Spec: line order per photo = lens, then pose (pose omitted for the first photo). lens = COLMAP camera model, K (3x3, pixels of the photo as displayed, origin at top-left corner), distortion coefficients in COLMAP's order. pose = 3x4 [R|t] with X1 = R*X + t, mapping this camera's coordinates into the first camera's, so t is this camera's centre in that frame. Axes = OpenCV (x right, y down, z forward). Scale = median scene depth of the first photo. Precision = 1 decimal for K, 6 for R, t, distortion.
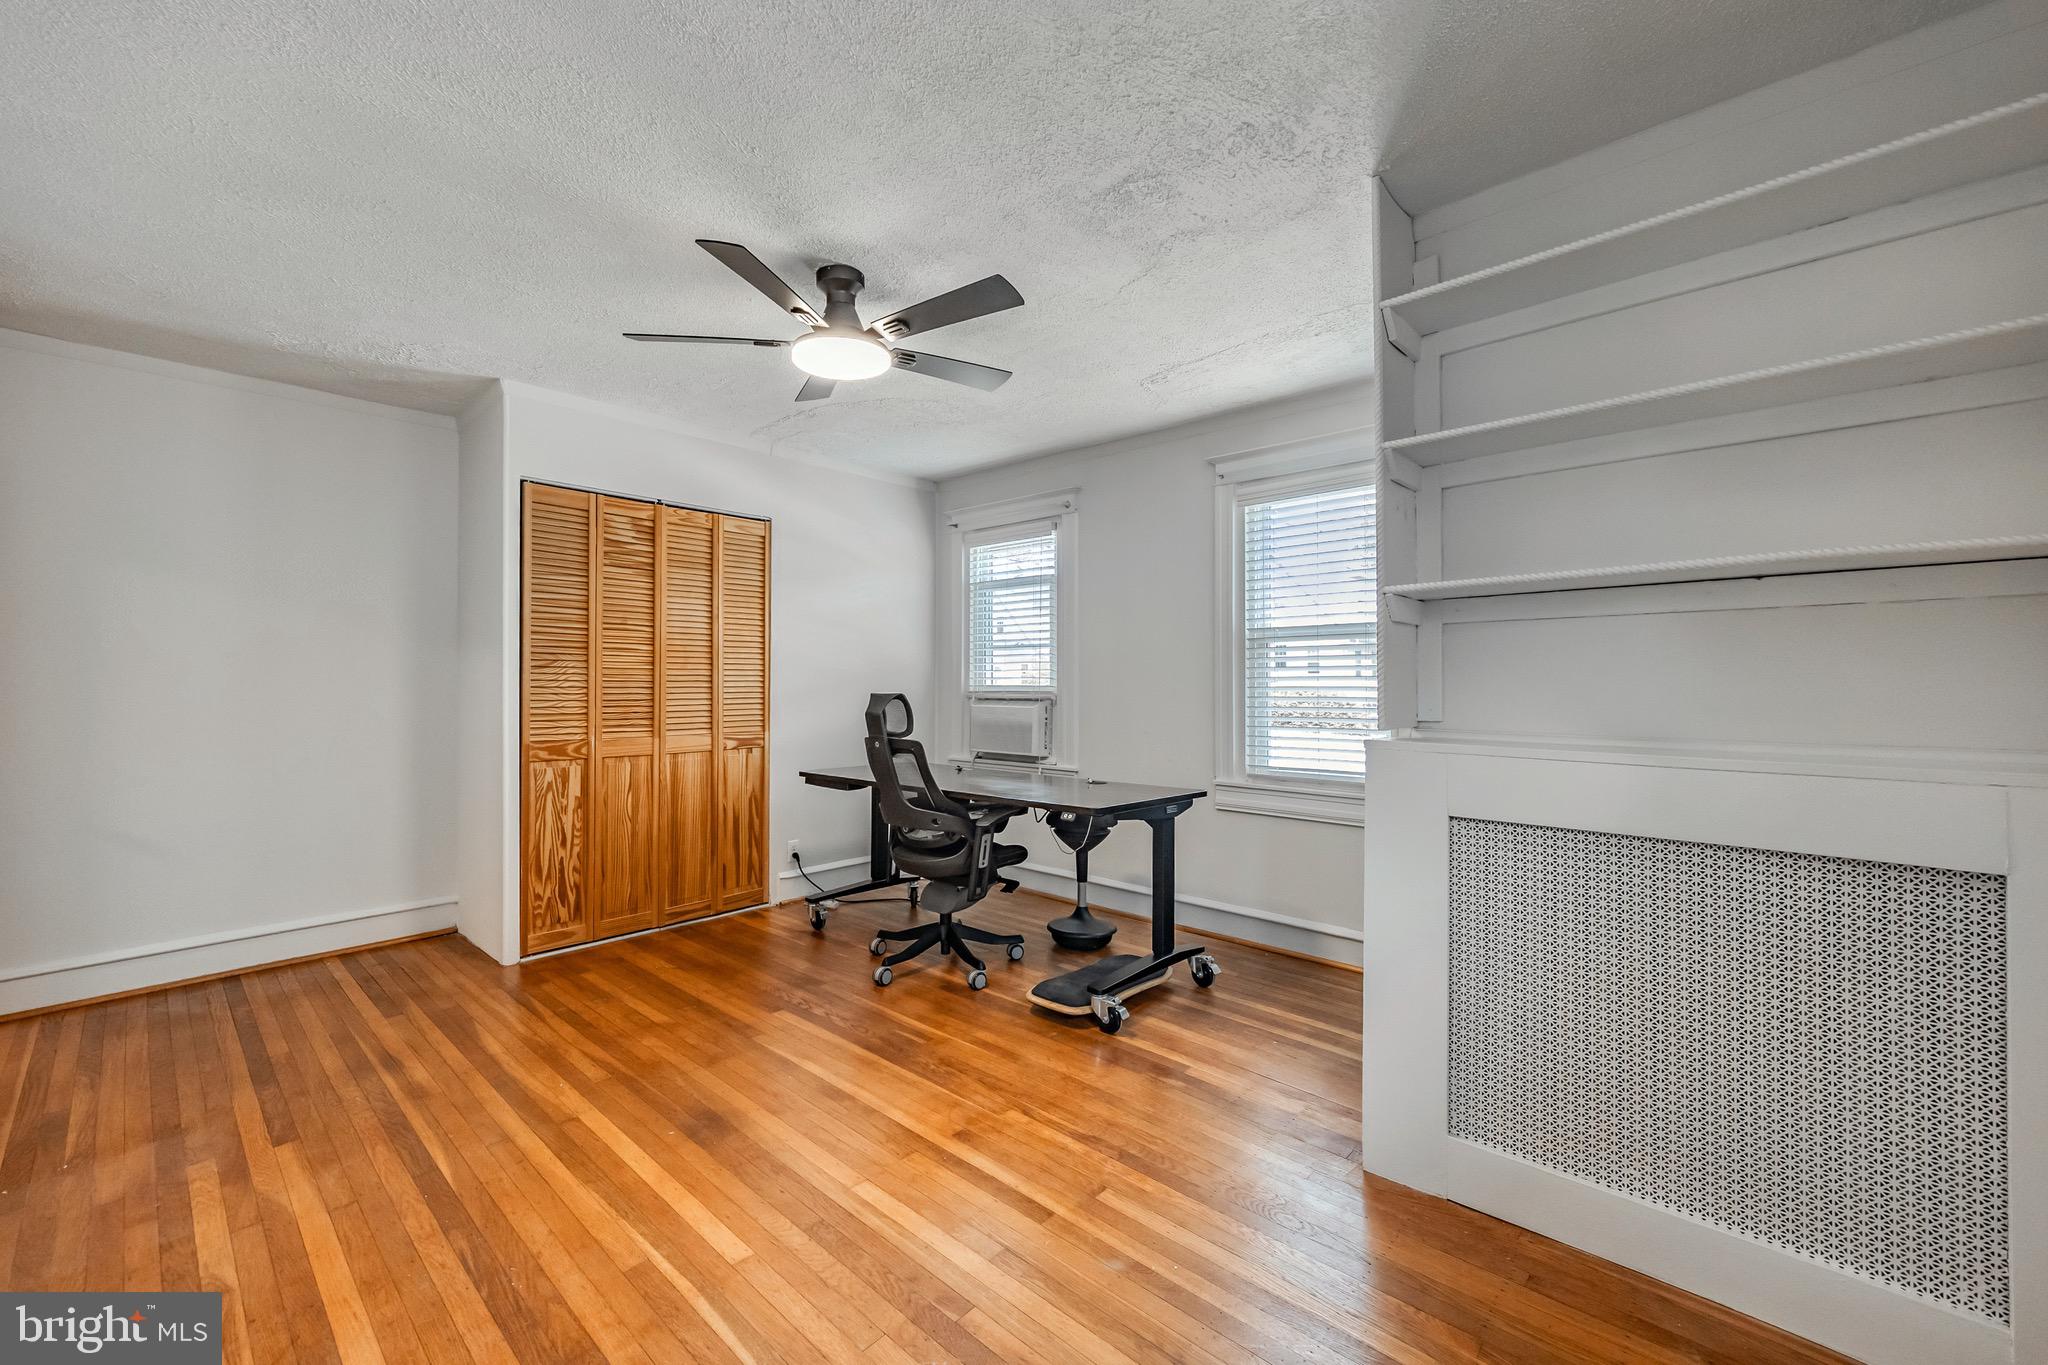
lens RADIAL K [[806.0, 0, 1024.0], [0, 806.0, 682.5], [0, 0, 1]] dist [0.000337, 0.000032]
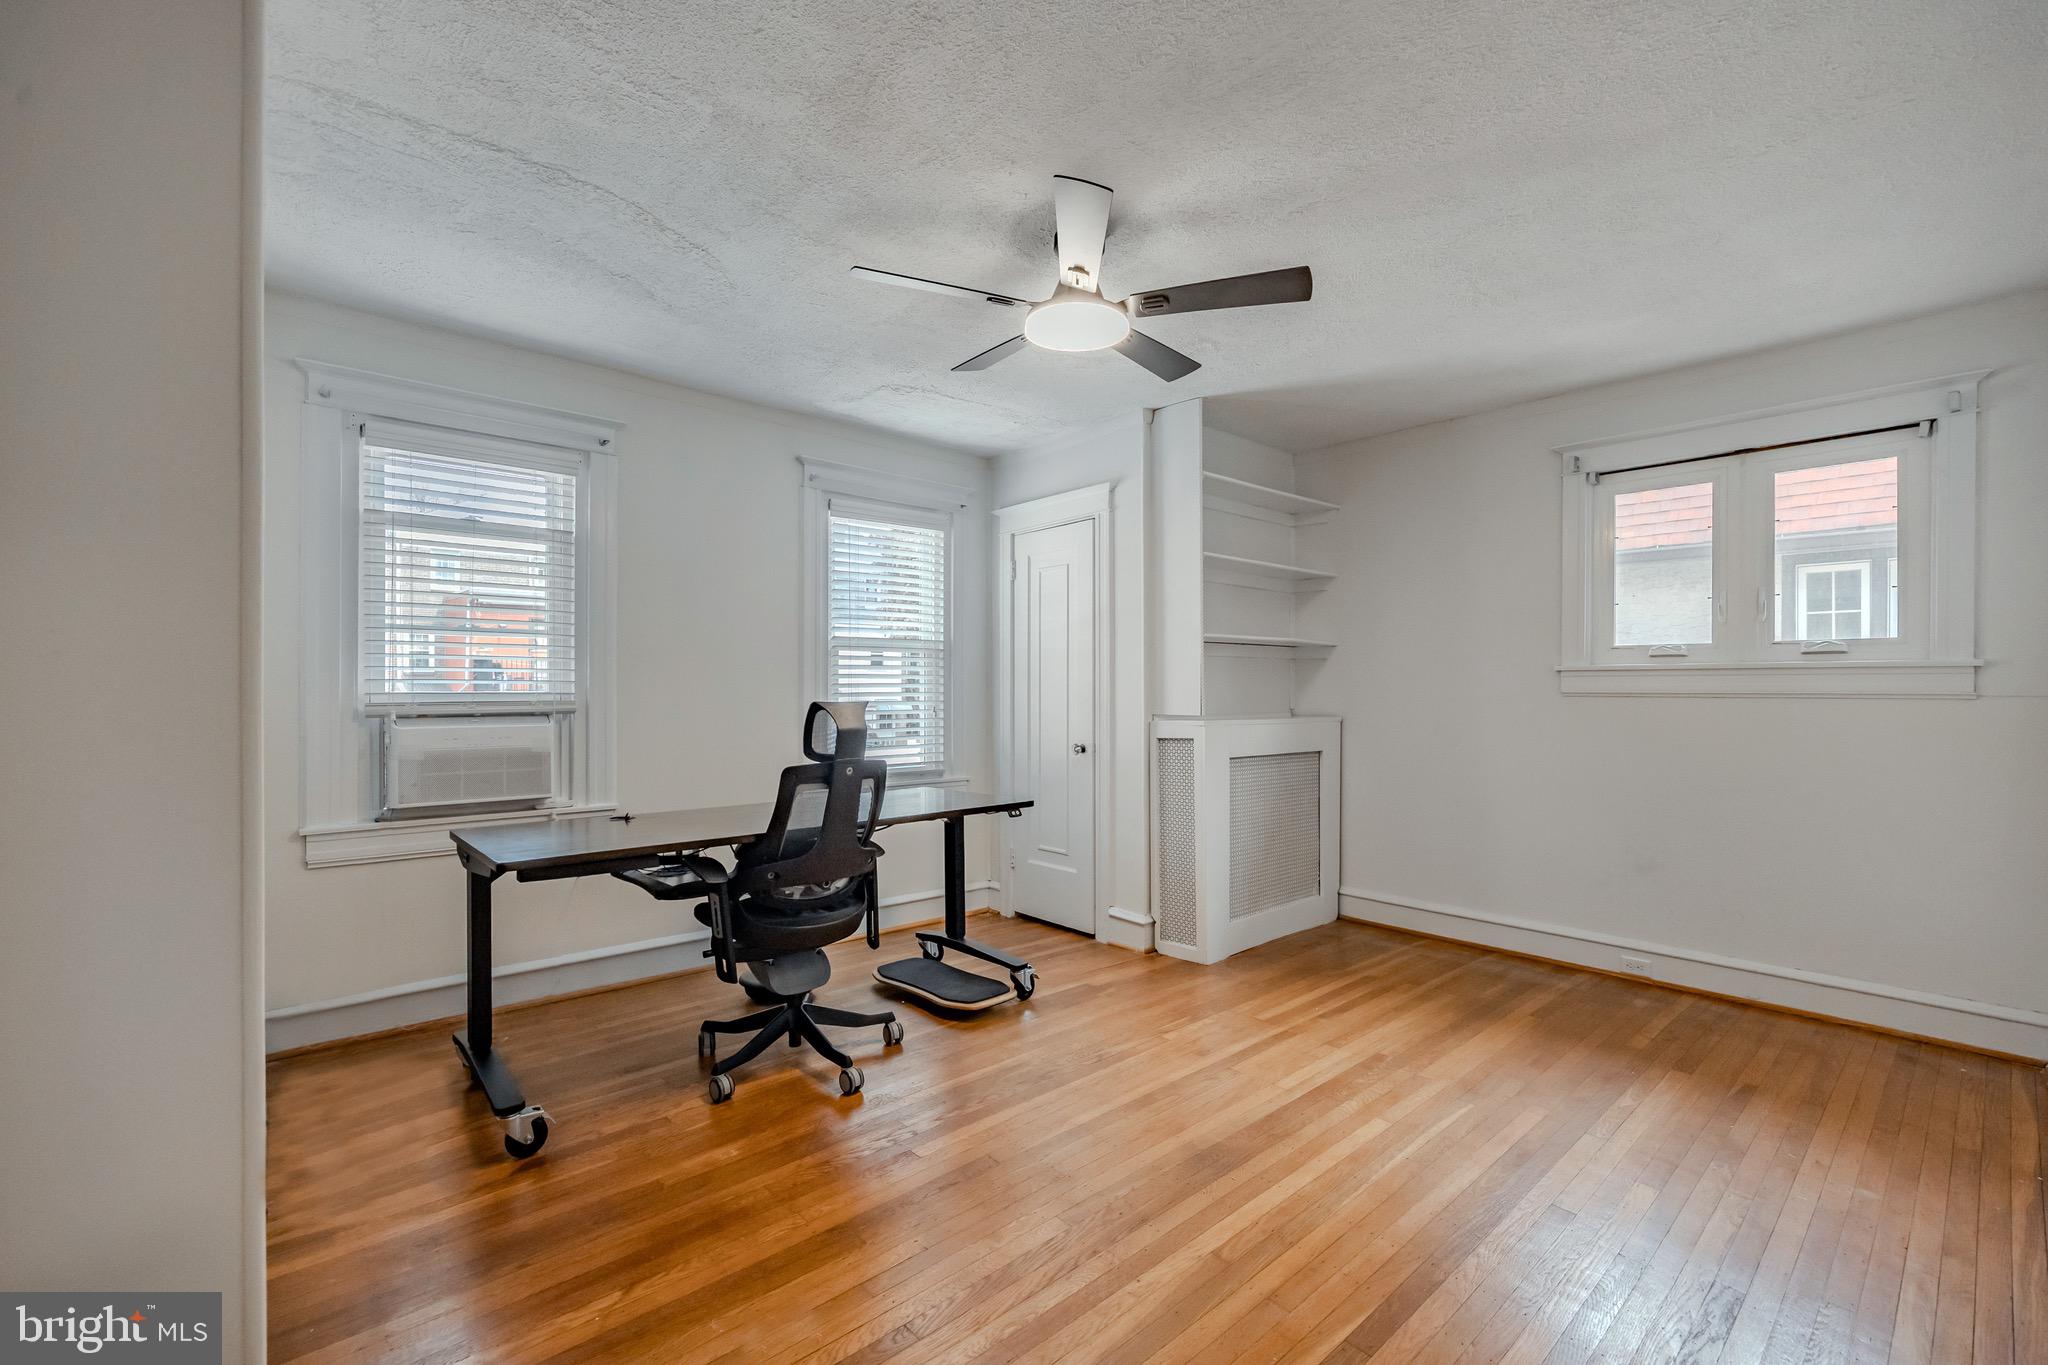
lens RADIAL K [[897.7, 0, 1024.1], [0, 897.7, 690.5], [0, 0, 1]] dist [-0.000053, -0.000030]
pose [[0.101035, -0.002435, 0.994880, -0.913130], [0.000369, 0.999997, 0.002410, 0.000916], [-0.994883, 0.000124, 0.101036, 0.701135]]
